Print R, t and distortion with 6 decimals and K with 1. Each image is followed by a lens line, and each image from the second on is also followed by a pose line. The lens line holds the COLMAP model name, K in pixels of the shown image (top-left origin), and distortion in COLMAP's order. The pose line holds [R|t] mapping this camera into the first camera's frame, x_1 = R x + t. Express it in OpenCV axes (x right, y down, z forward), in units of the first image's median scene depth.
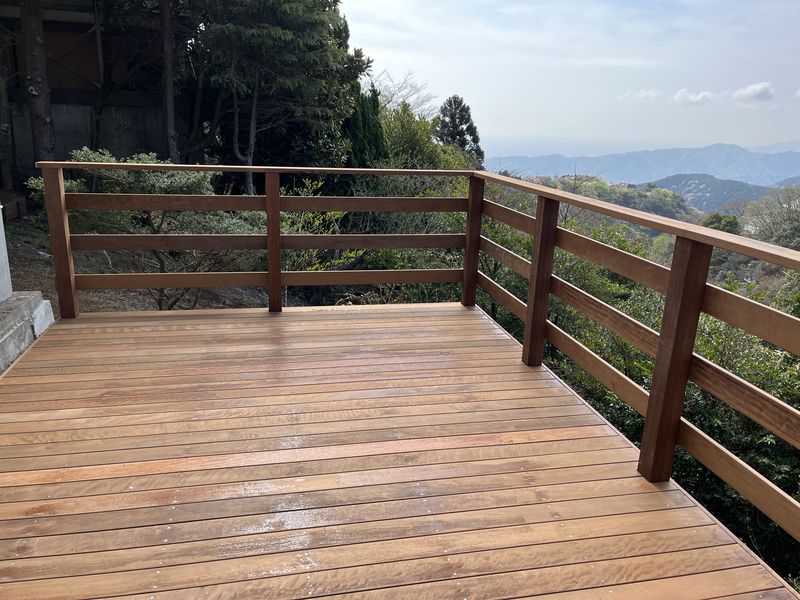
lens RADIAL K [[601.4, 0, 400.0], [0, 601.4, 300.0], [0, 0, 1]] dist [0.081604, -0.120611]
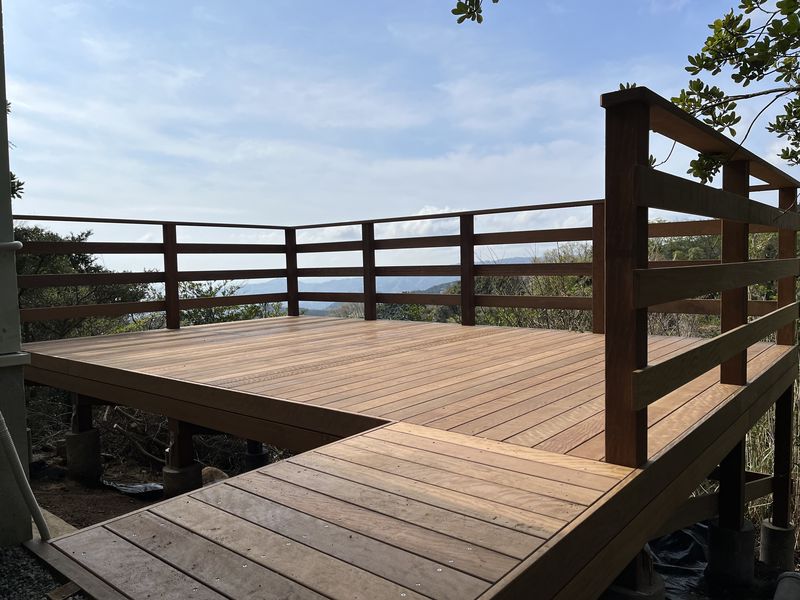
lens RADIAL K [[601.4, 0, 400.0], [0, 601.4, 300.0], [0, 0, 1]] dist [0.081604, -0.120611]
pose [[0.784995, -0.097794, 0.611735, -0.210841], [0.224135, 0.965401, -0.133284, 0.075538], [-0.577535, 0.241739, 0.779754, -0.114997]]
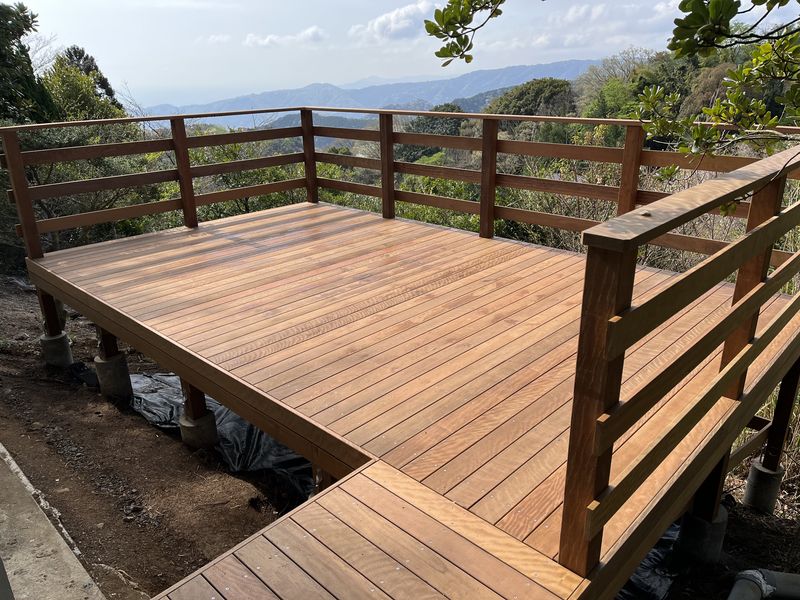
lens RADIAL K [[601.4, 0, 400.0], [0, 601.4, 300.0], [0, 0, 1]] dist [0.081604, -0.120611]
pose [[0.823335, -0.247085, 0.510948, -0.189253], [0.205582, 0.968961, 0.137299, 0.029064], [-0.529013, -0.008001, 0.848576, -0.124783]]
